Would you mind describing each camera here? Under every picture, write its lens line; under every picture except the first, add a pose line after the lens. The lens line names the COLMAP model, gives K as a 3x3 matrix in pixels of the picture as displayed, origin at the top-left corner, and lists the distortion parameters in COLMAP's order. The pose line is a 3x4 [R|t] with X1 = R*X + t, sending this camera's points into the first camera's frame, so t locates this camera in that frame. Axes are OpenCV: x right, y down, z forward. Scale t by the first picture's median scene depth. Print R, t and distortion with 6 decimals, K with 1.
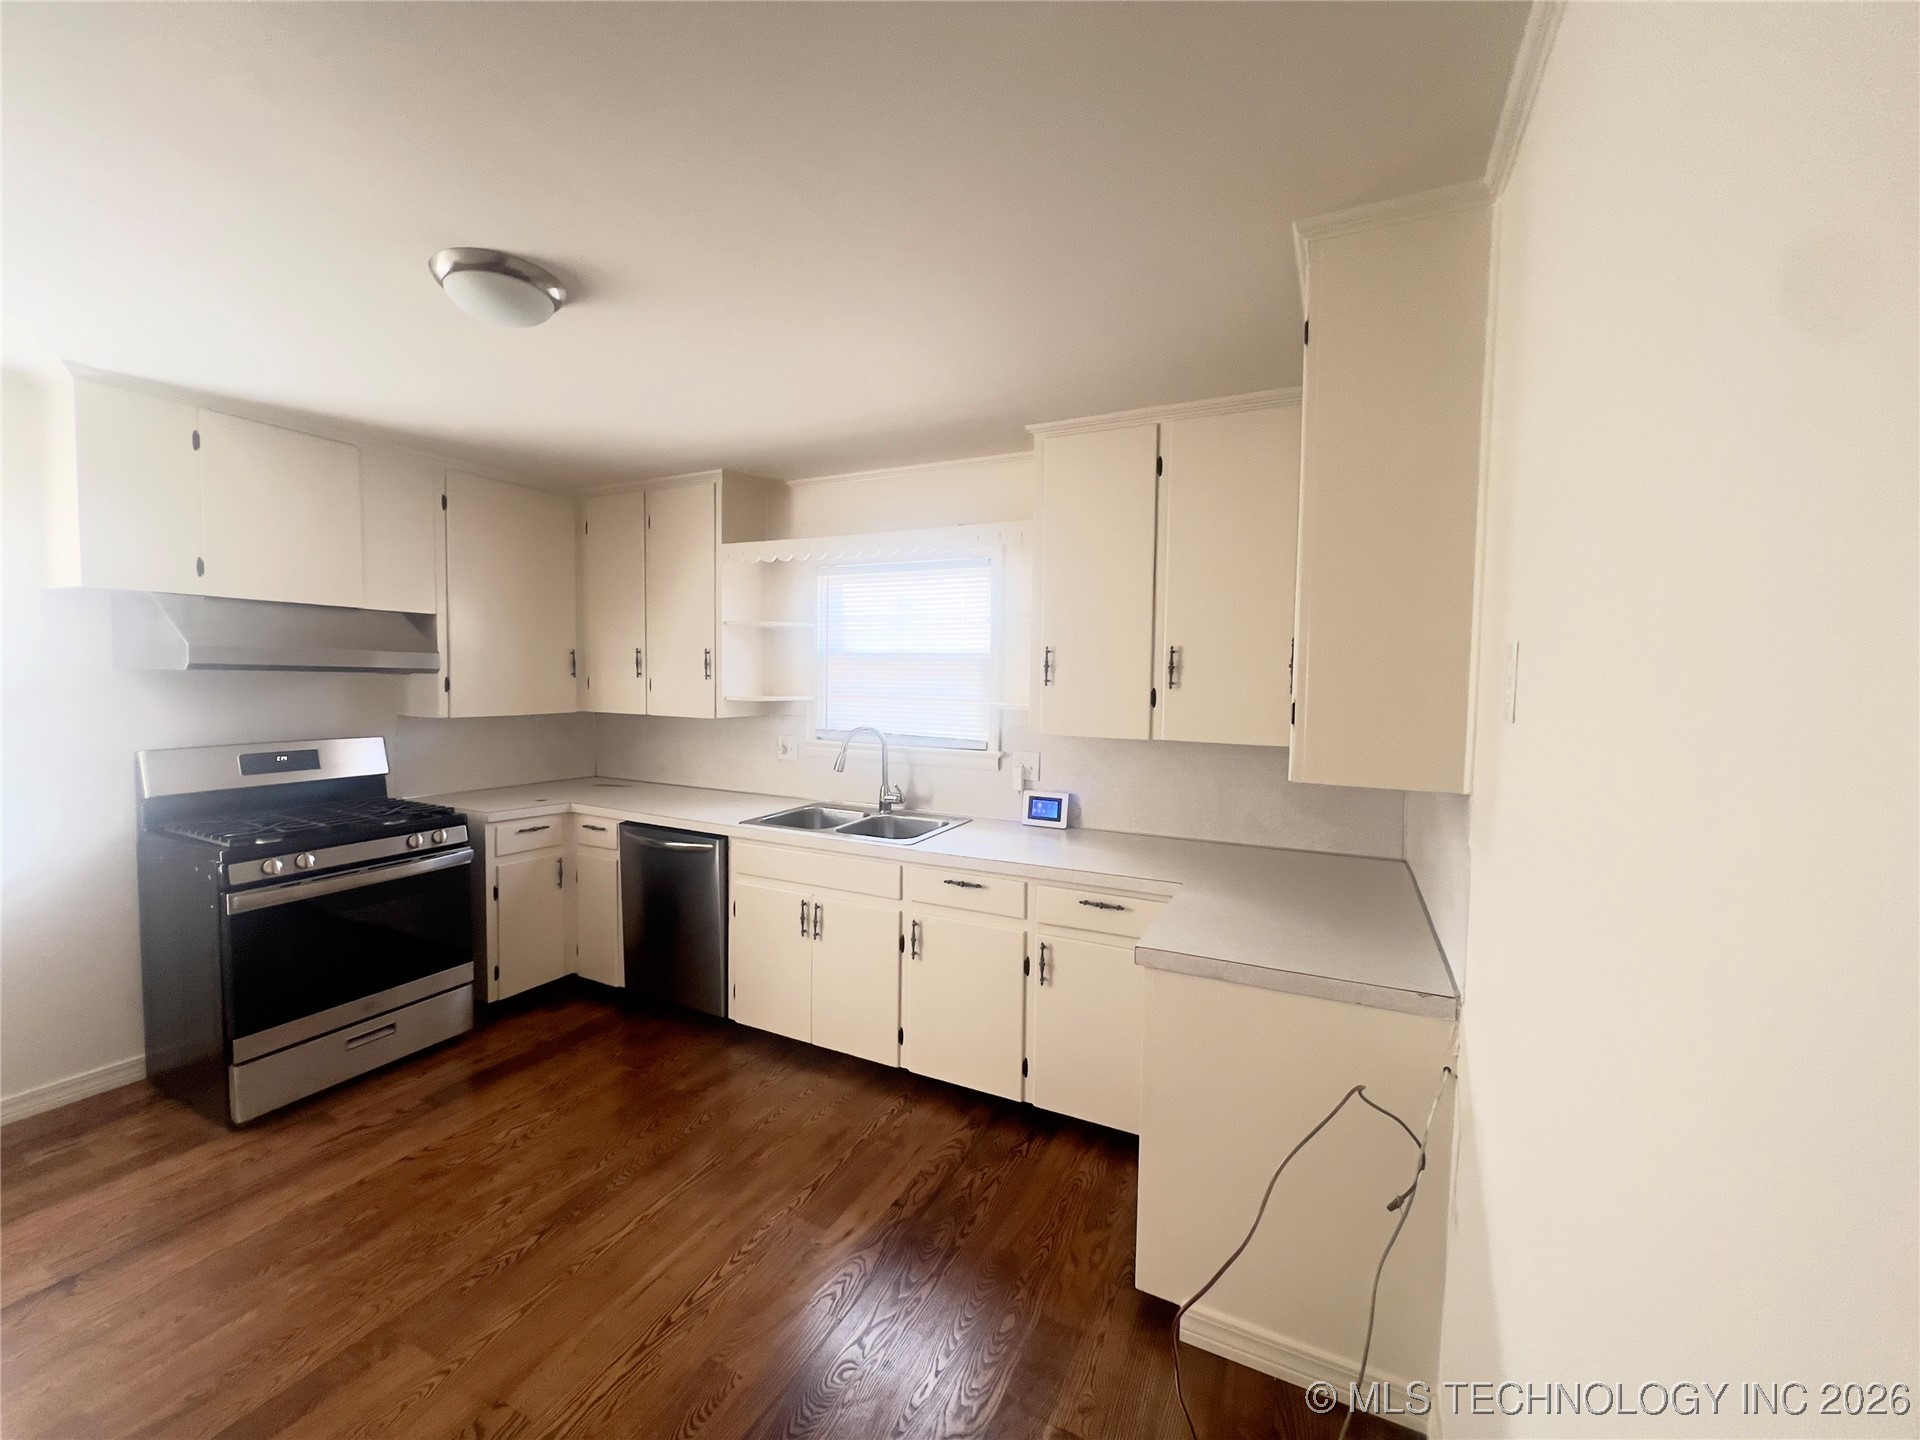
lens RADIAL K [[765.6, 0, 958.4], [0, 765.6, 715.1], [0, 0, 1]] dist [-0.003684, 0.001199]
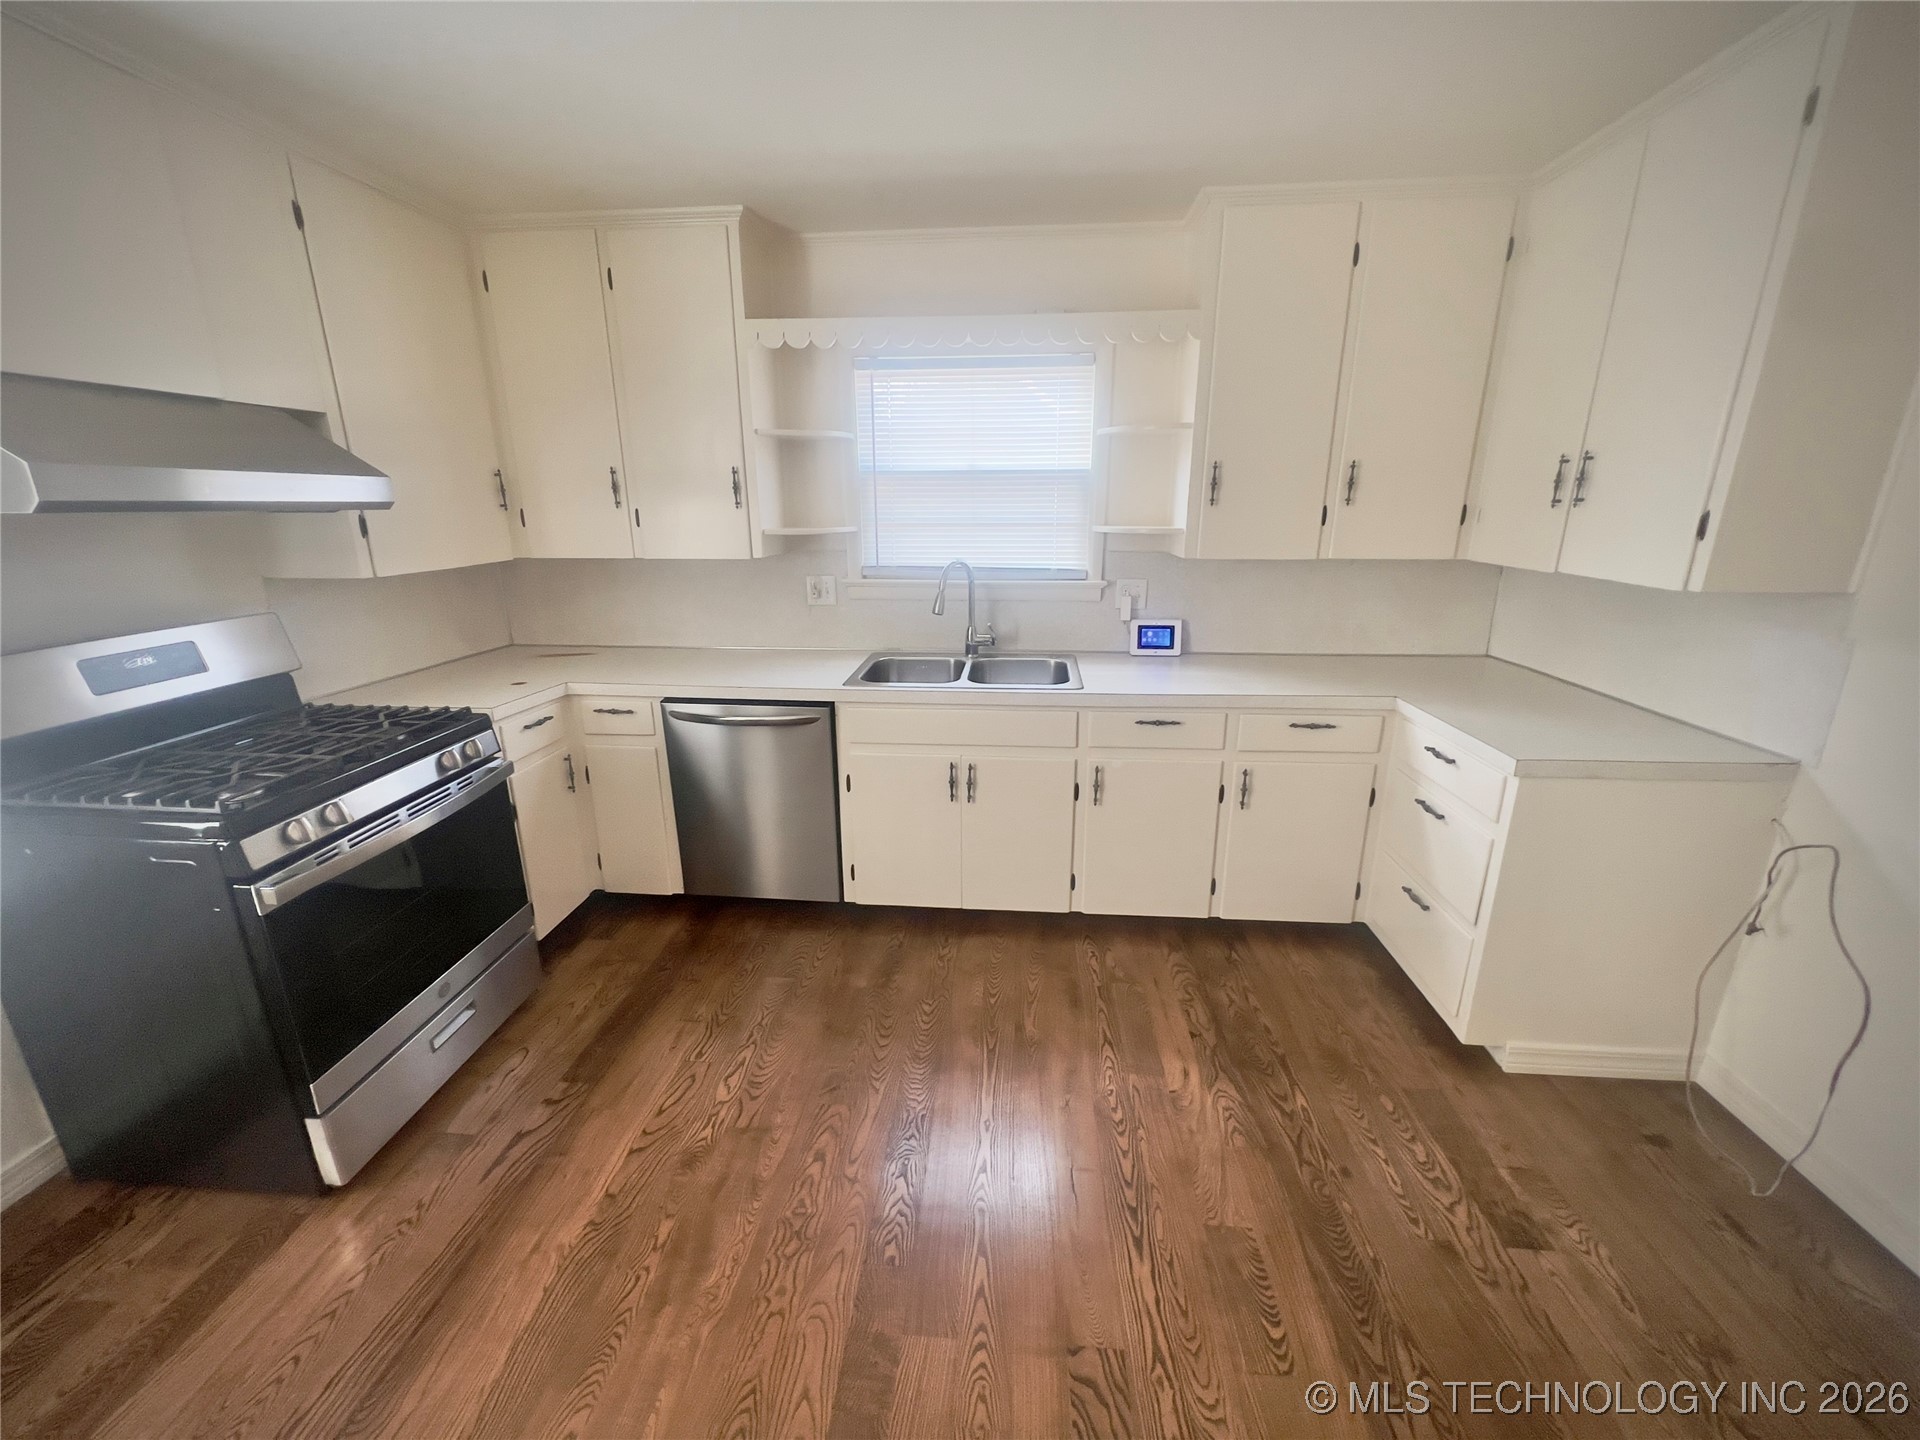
lens RADIAL K [[765.6, 0, 958.1], [0, 765.6, 715.5], [0, 0, 1]] dist [-0.003684, 0.001199]
pose [[0.929428, -0.120460, 0.348789, -0.533267], [0.037655, 0.971243, 0.235095, -0.020804], [-0.367078, -0.205370, 0.907236, 0.217964]]
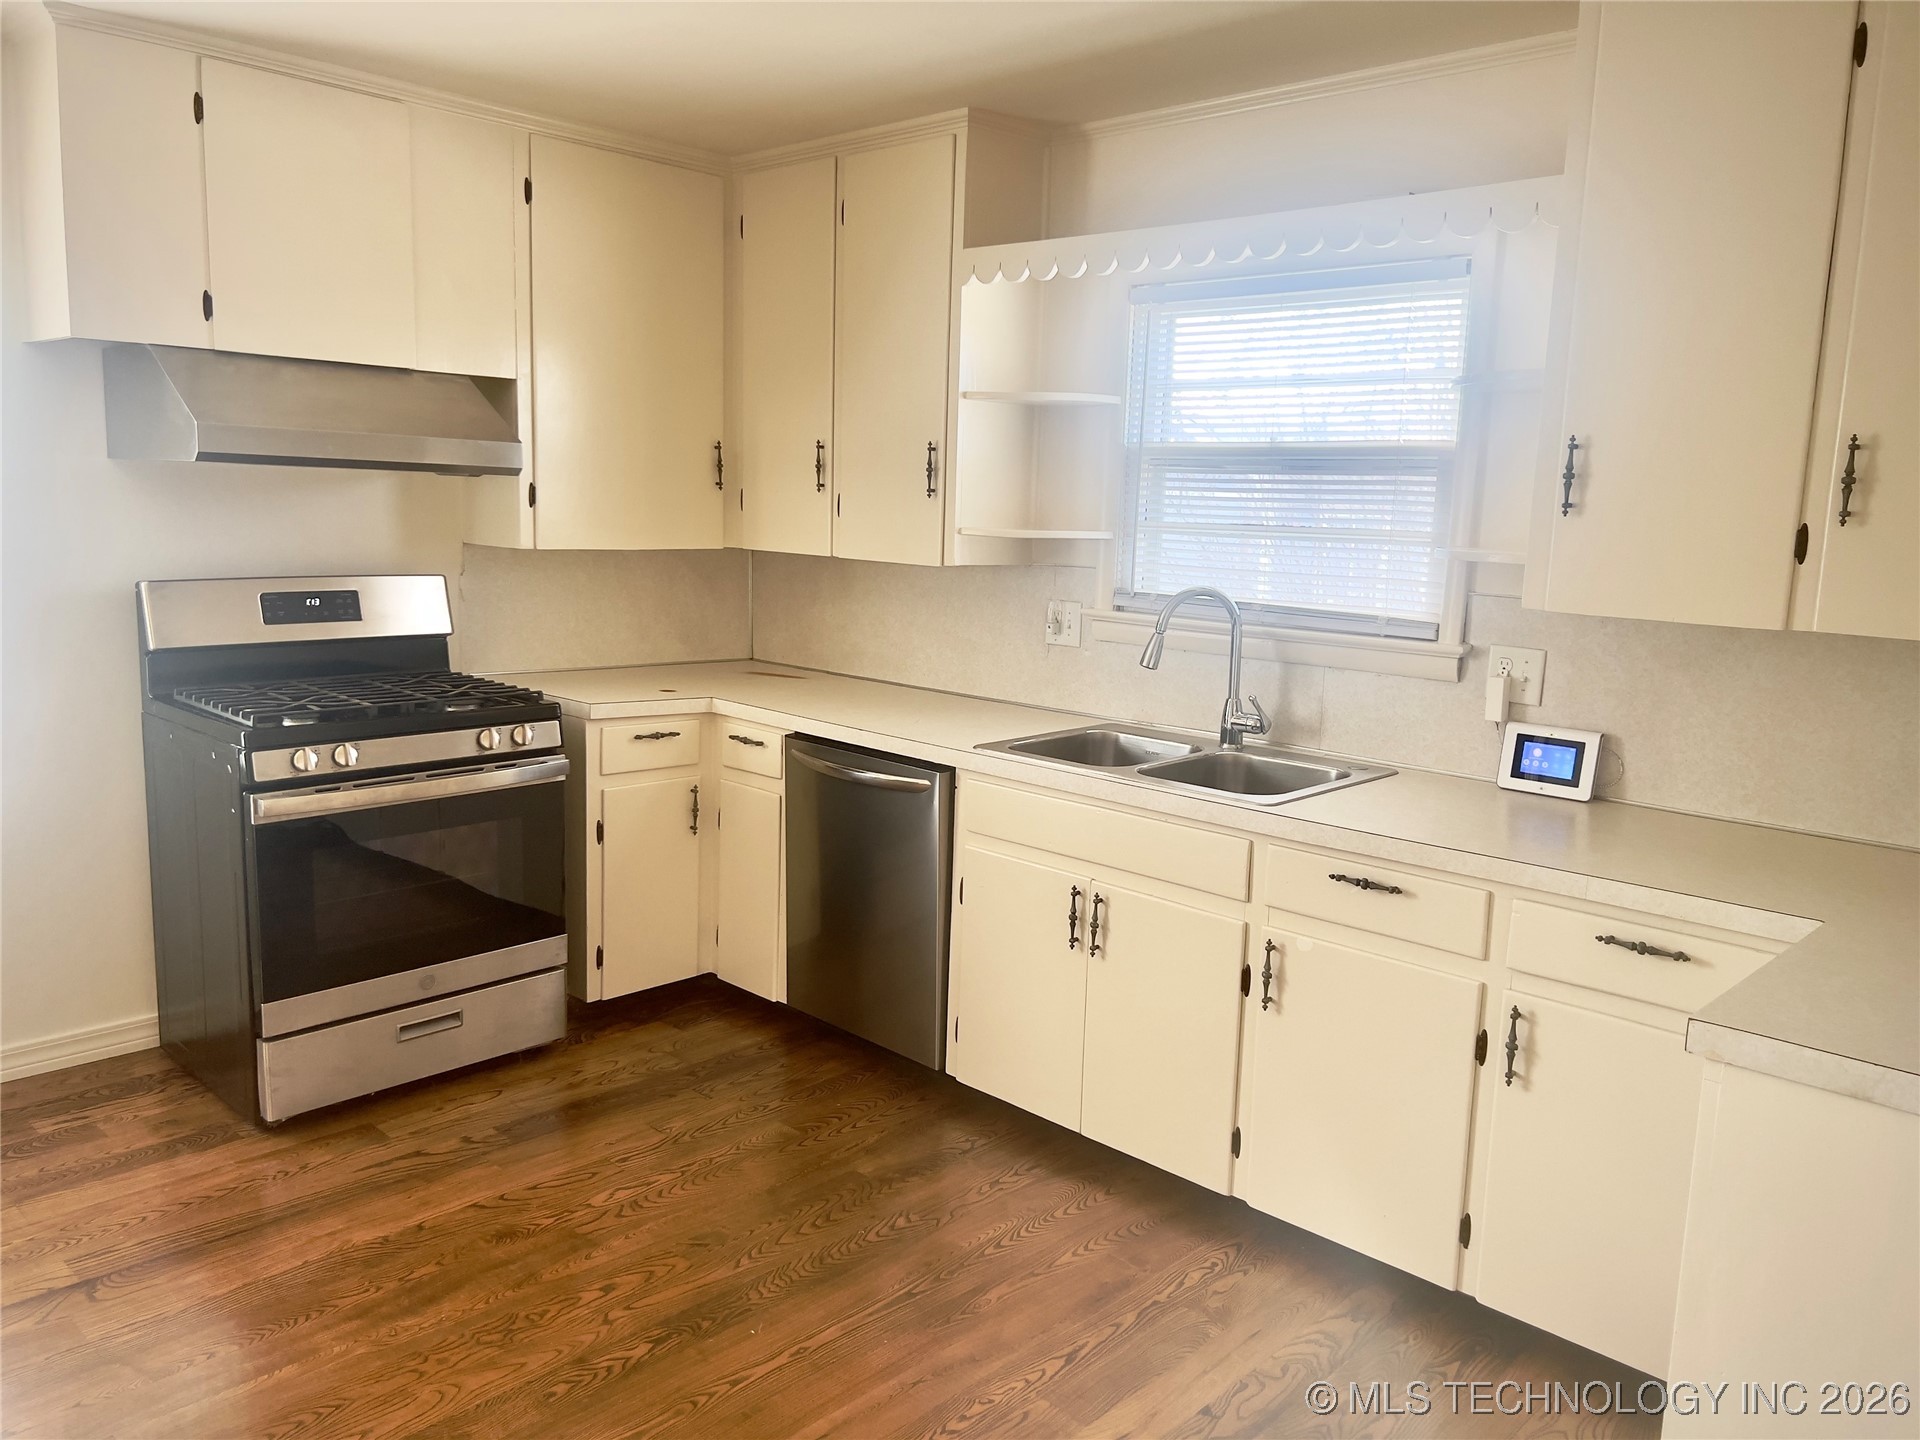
lens RADIAL K [[1440.2, 0, 963.9], [0, 1440.2, 725.6], [0, 0, 1]] dist [0.069066, -0.078720]
pose [[0.954990, 0.063279, -0.289811, 0.023334], [-0.033728, 0.993810, 0.105852, 0.011253], [0.294715, -0.091313, 0.951212, -0.041382]]
